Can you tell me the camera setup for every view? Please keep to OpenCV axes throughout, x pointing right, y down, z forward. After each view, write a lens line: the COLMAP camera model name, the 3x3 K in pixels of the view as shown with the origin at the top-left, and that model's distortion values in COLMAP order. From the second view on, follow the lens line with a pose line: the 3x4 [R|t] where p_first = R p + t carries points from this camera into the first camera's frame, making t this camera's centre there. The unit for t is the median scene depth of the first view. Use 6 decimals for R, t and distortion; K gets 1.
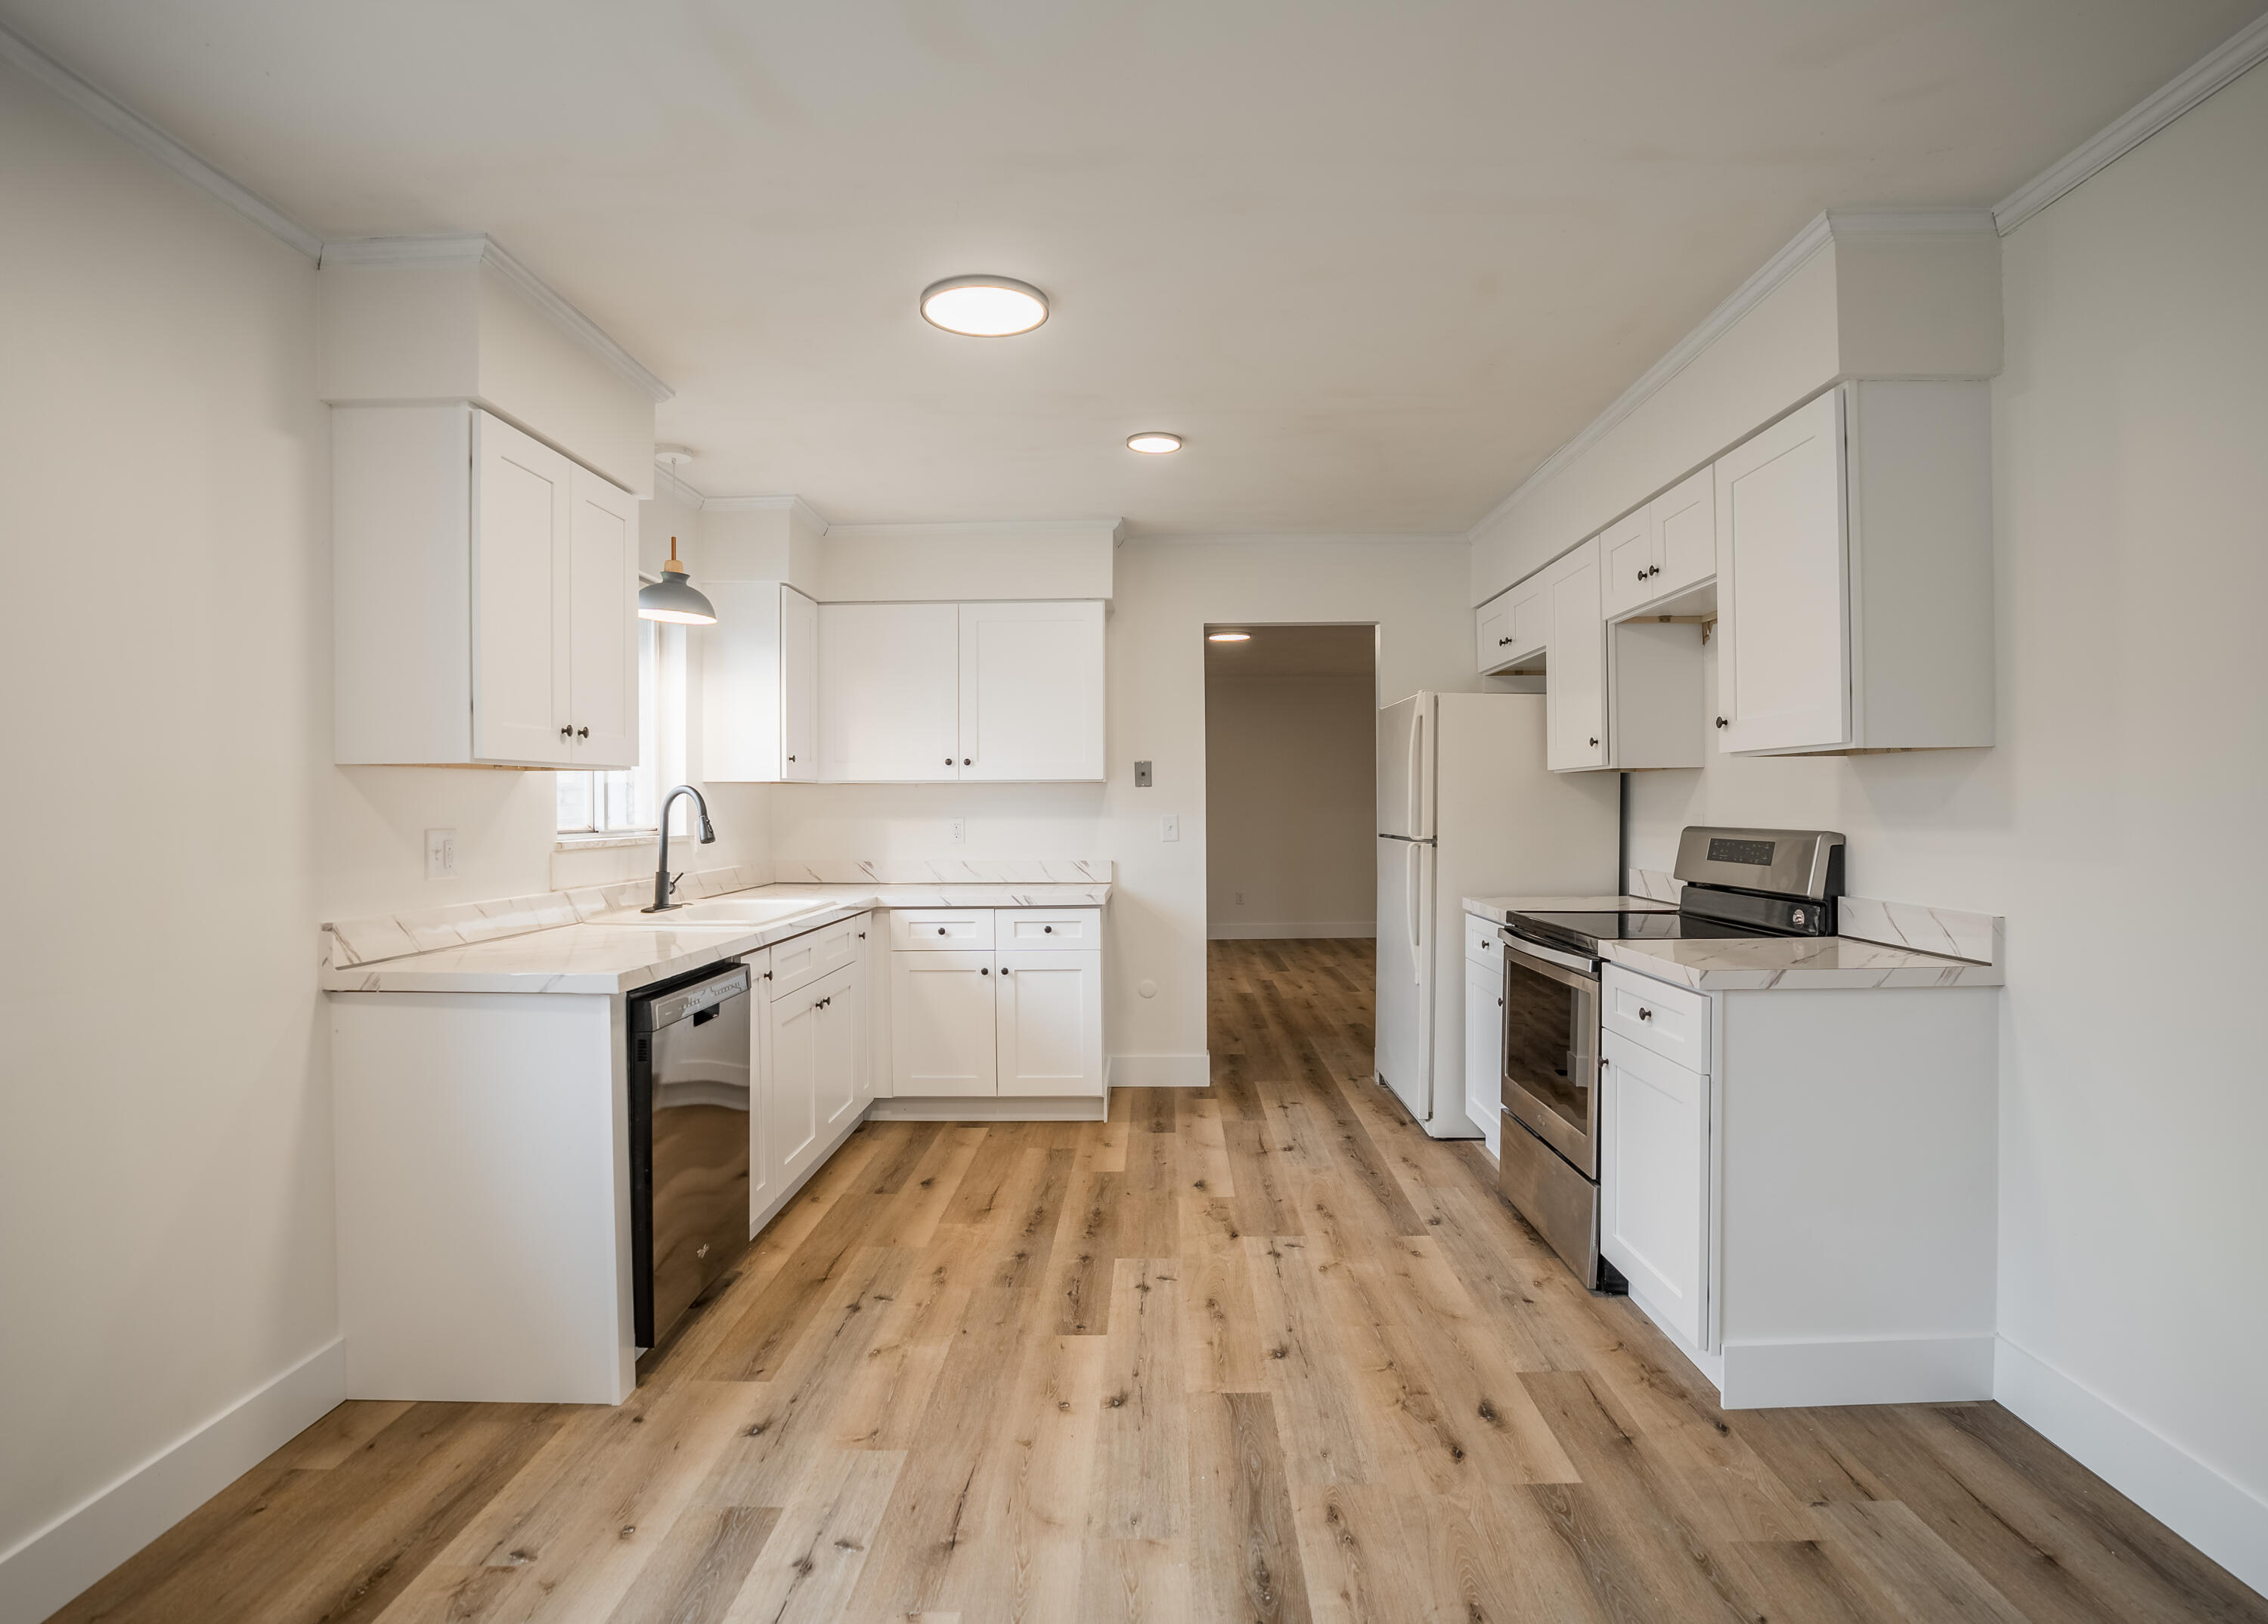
lens RADIAL K [[1169.7, 0, 1164.2], [0, 1169.7, 798.2], [0, 0, 1]] dist [-0.038365, 0.010281]
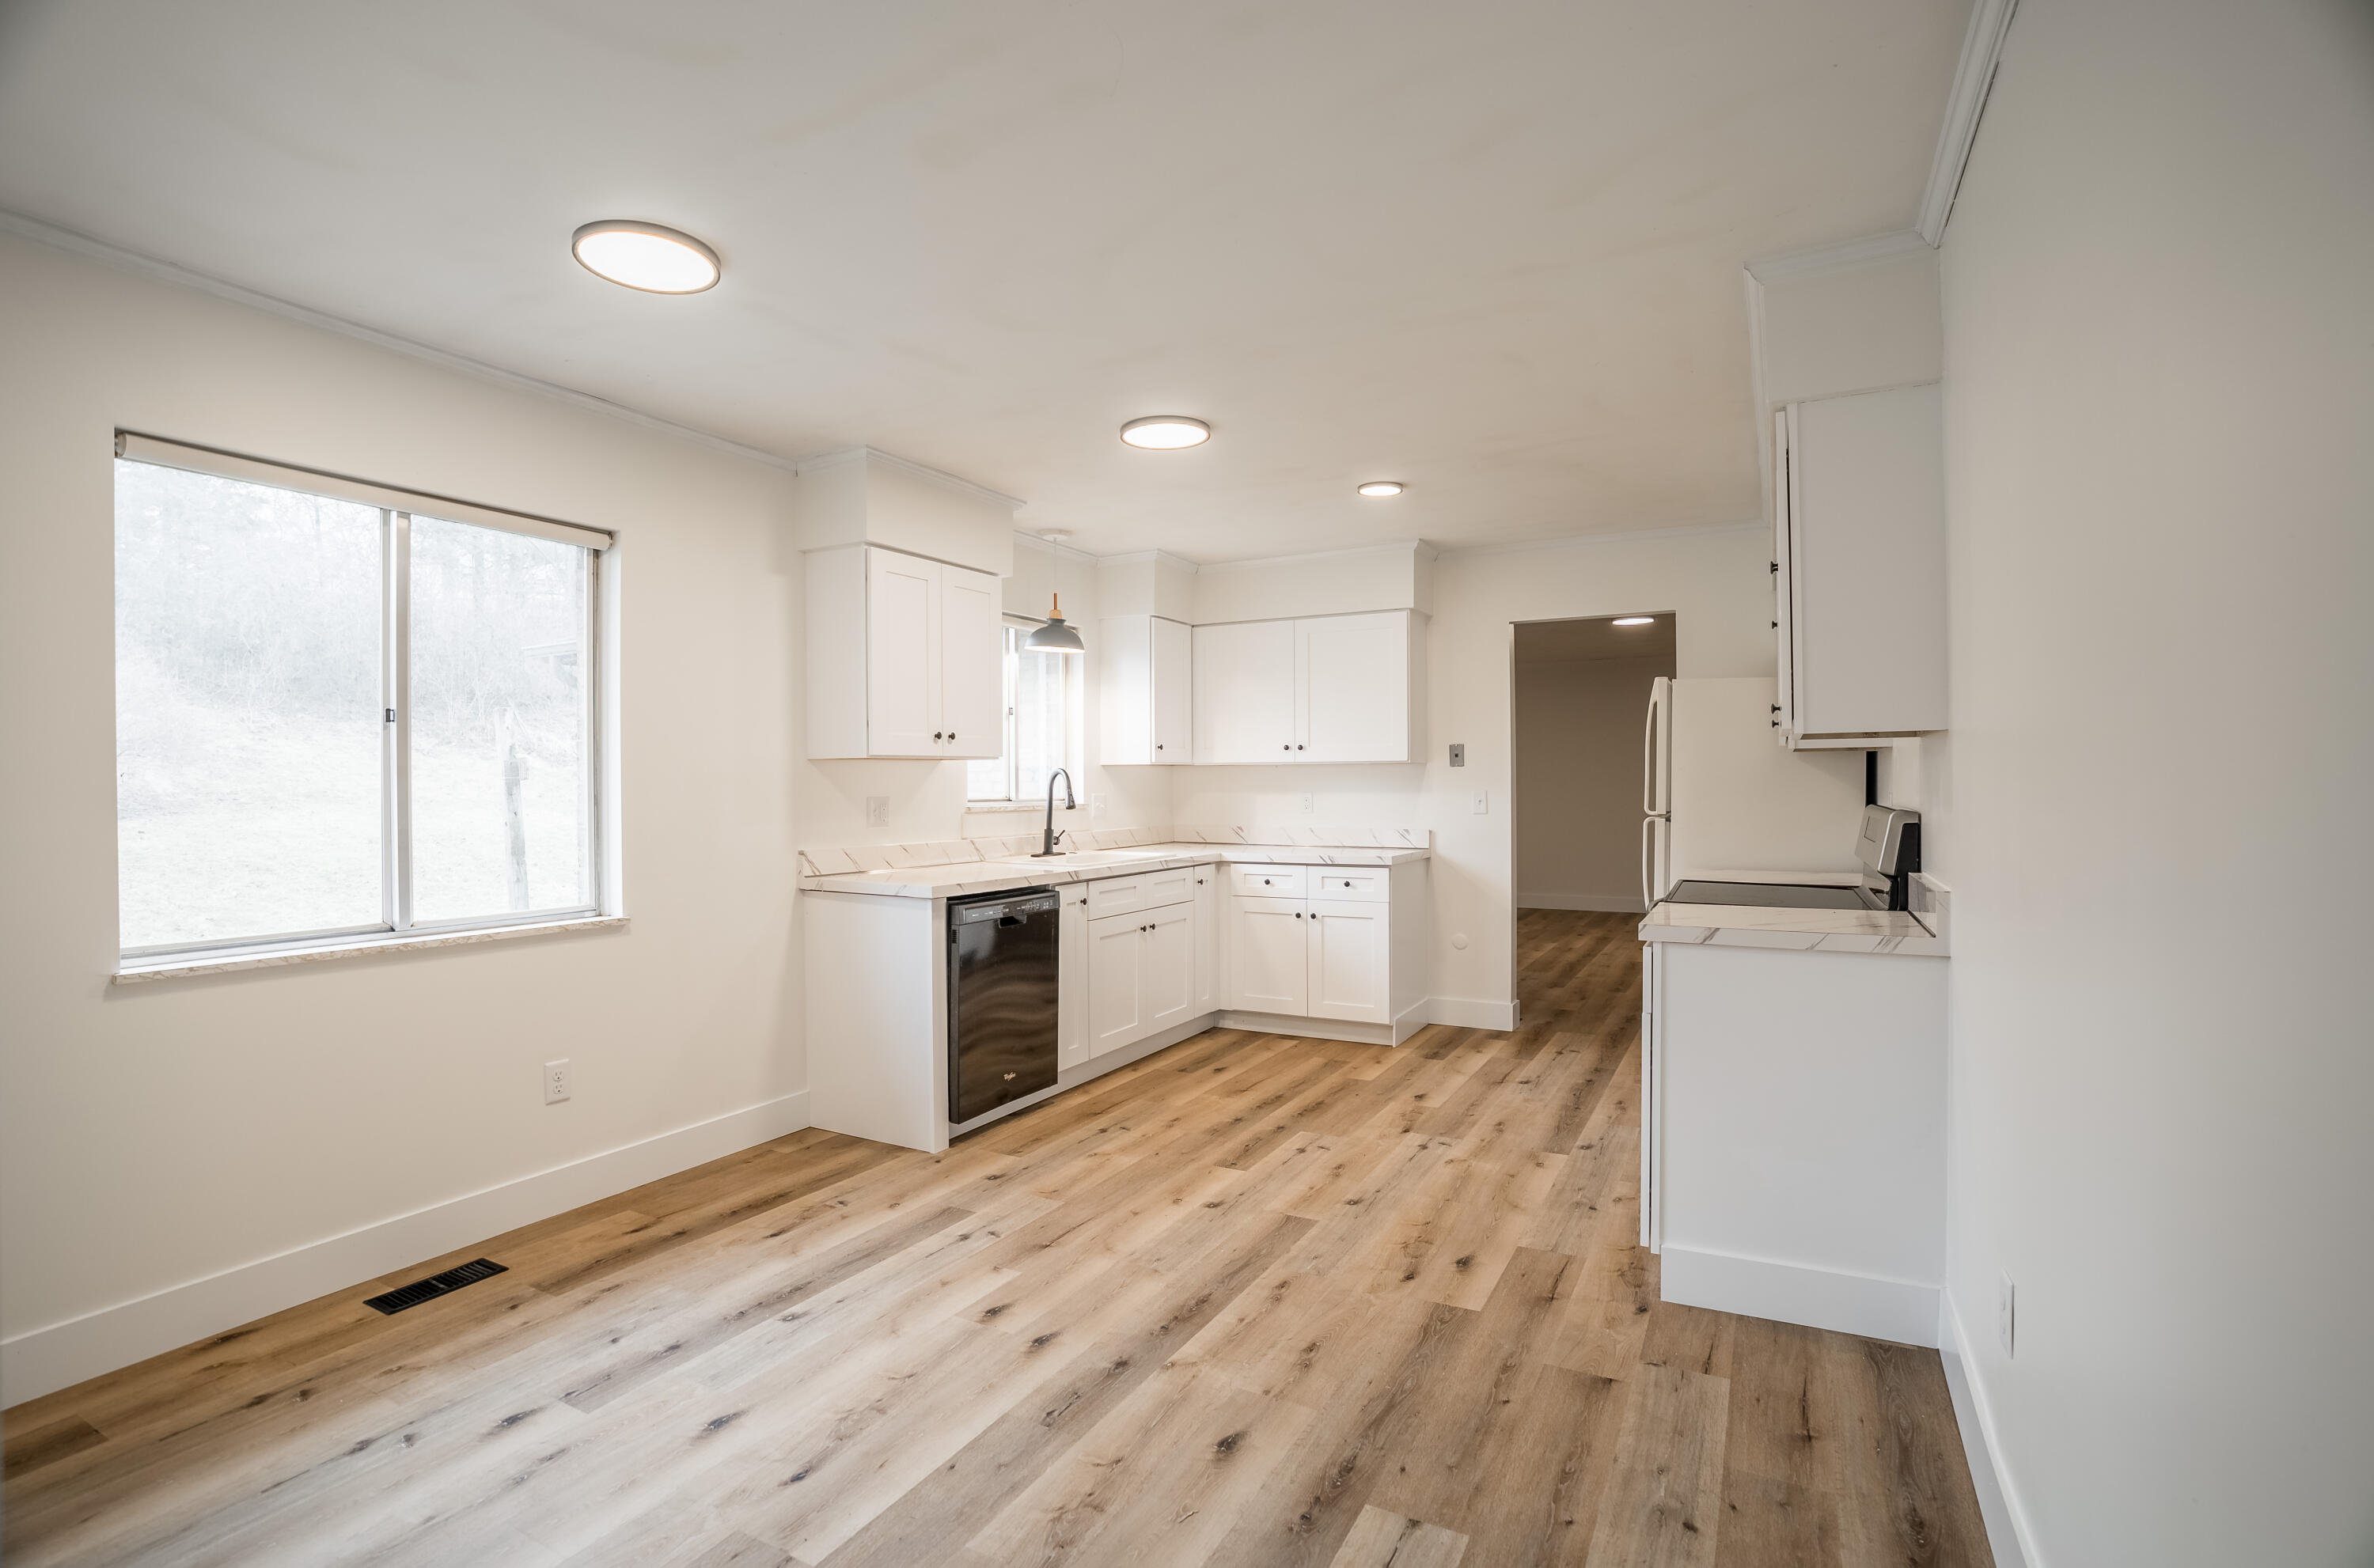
lens RADIAL K [[1128.3, 0, 1187.9], [0, 1128.3, 773.3], [0, 0, 1]] dist [-0.035638, 0.008806]
pose [[0.881368, -0.002366, -0.472425, 0.497715], [0.001954, 0.999997, -0.001362, -0.003848], [0.472427, 0.000277, 0.881370, -0.190140]]
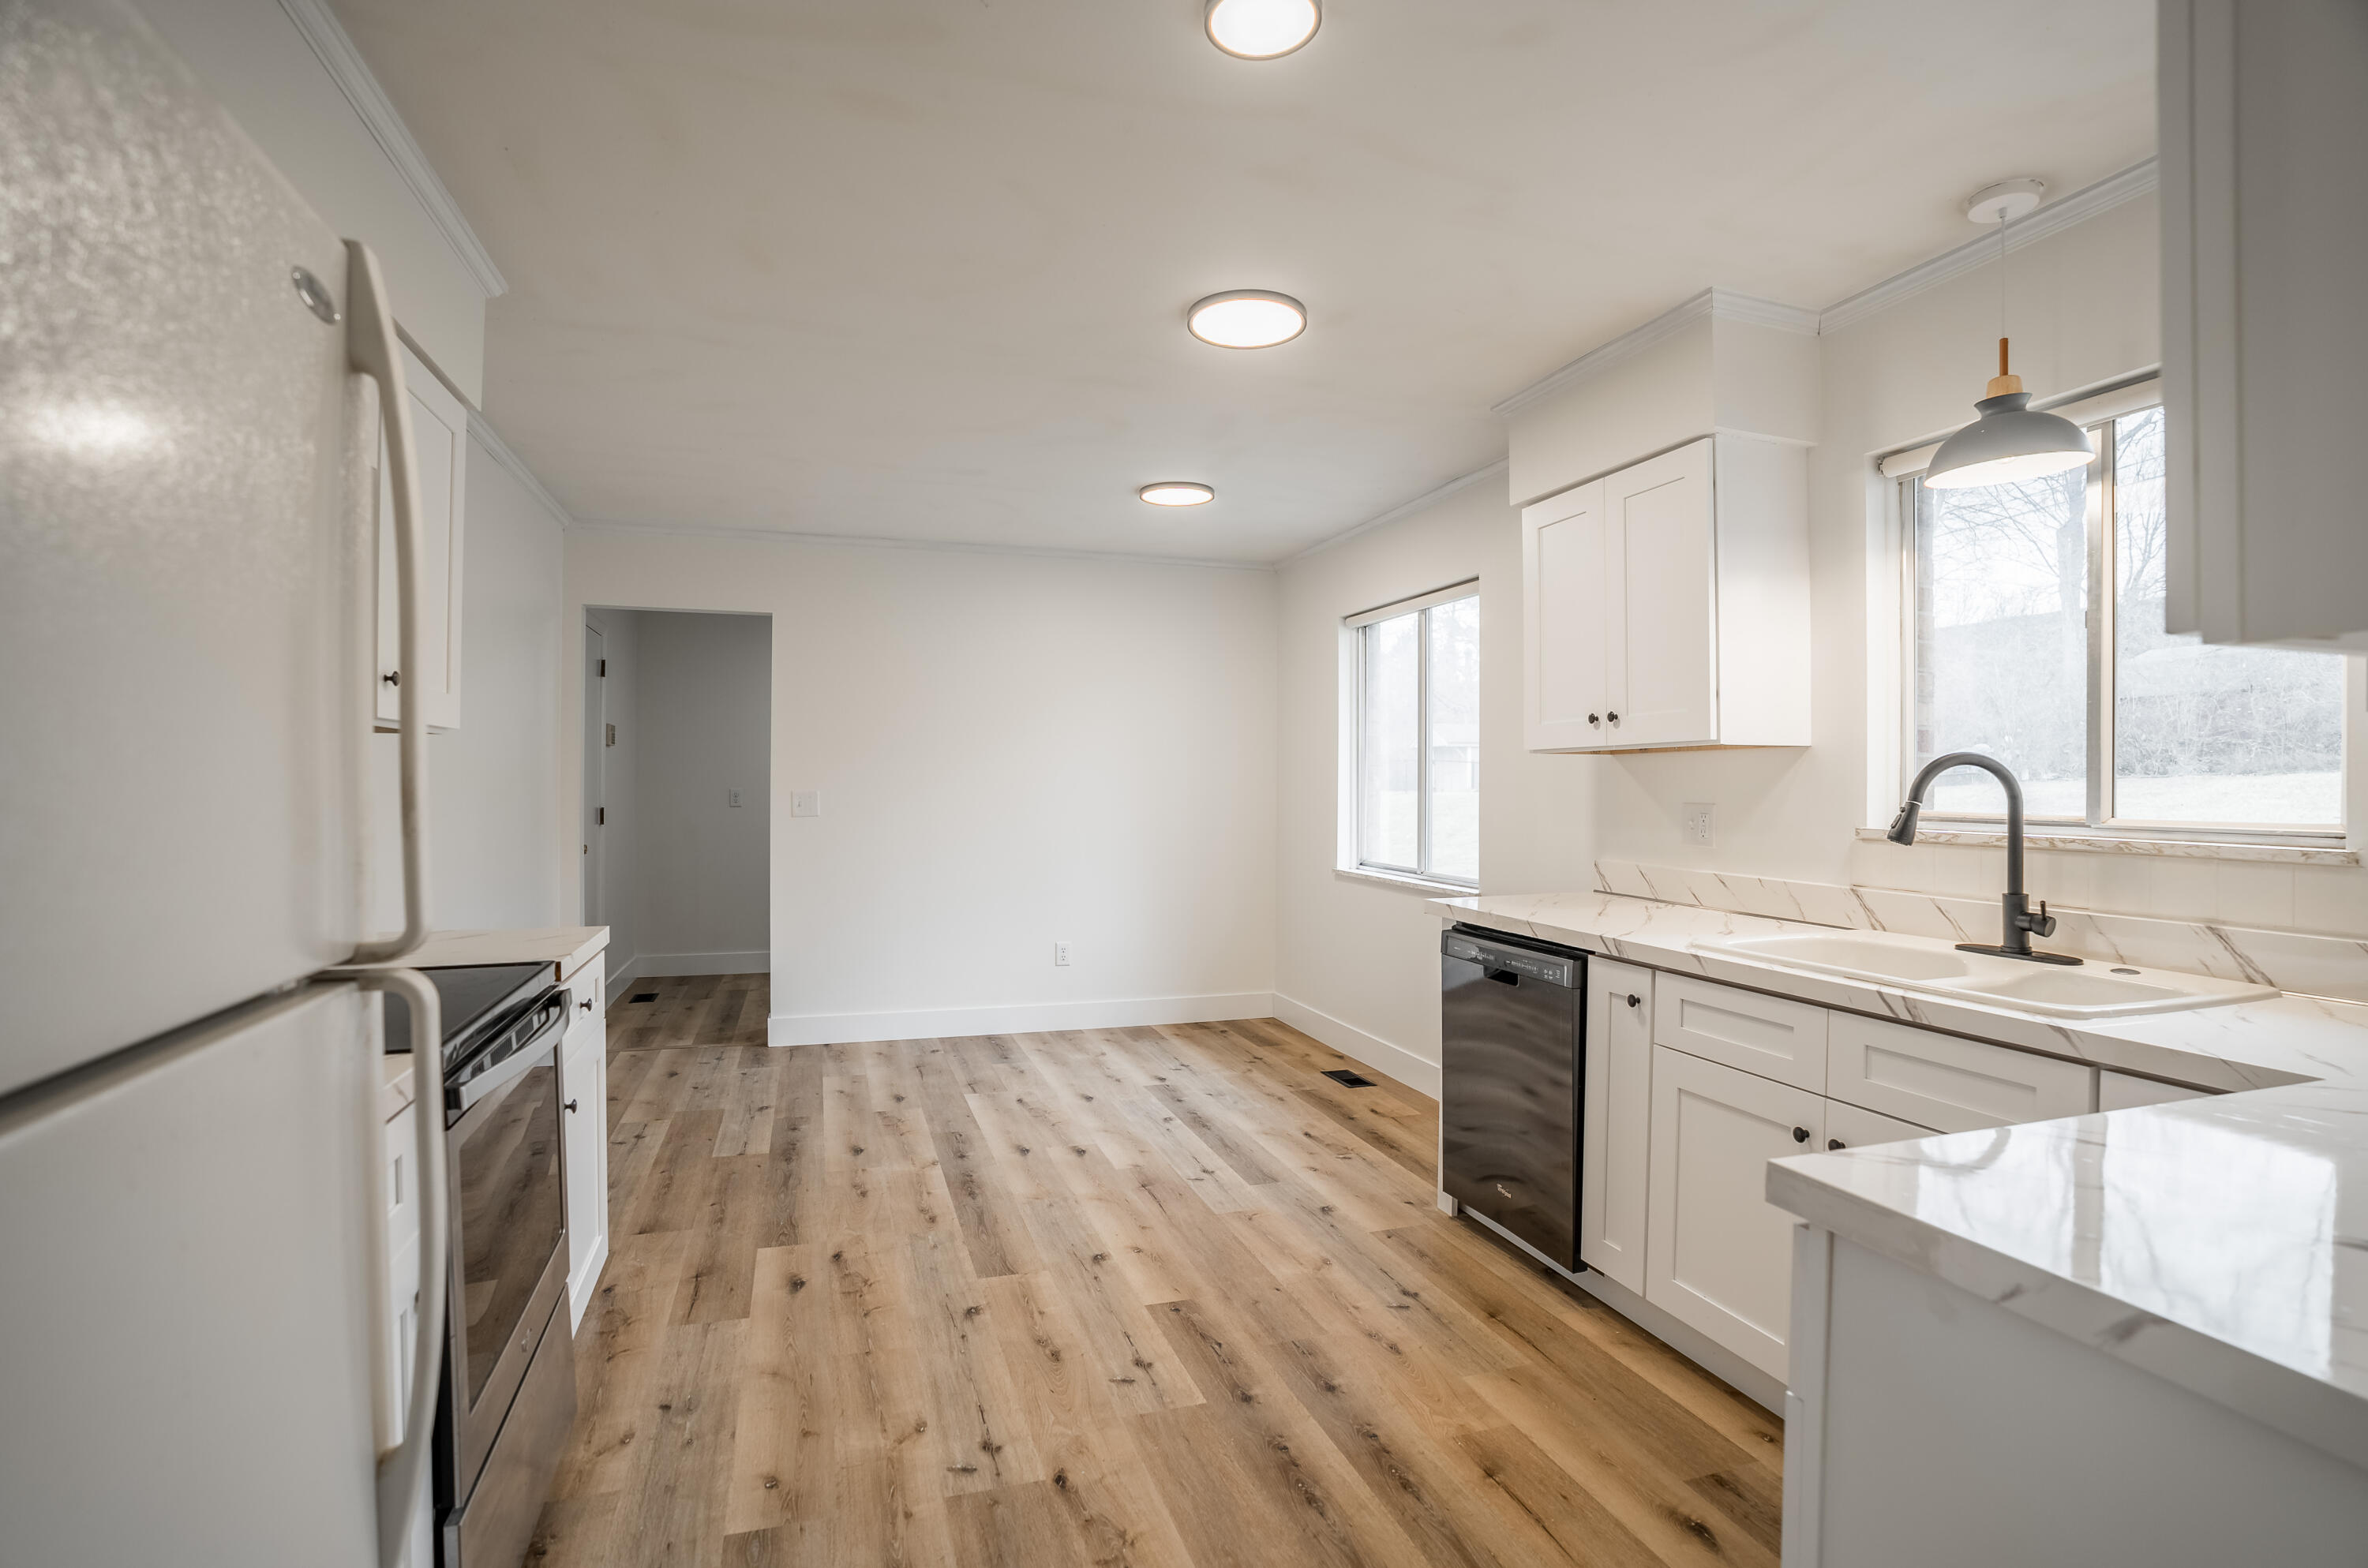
lens RADIAL K [[1125.5, 0, 1172.6], [0, 1125.5, 793.6], [0, 0, 1]] dist [-0.035638, 0.008806]
pose [[-0.953190, 0.006335, -0.302307, 0.213067], [0.005494, 0.999978, 0.003632, 0.009172], [0.302323, 0.001801, -0.953204, 1.872989]]
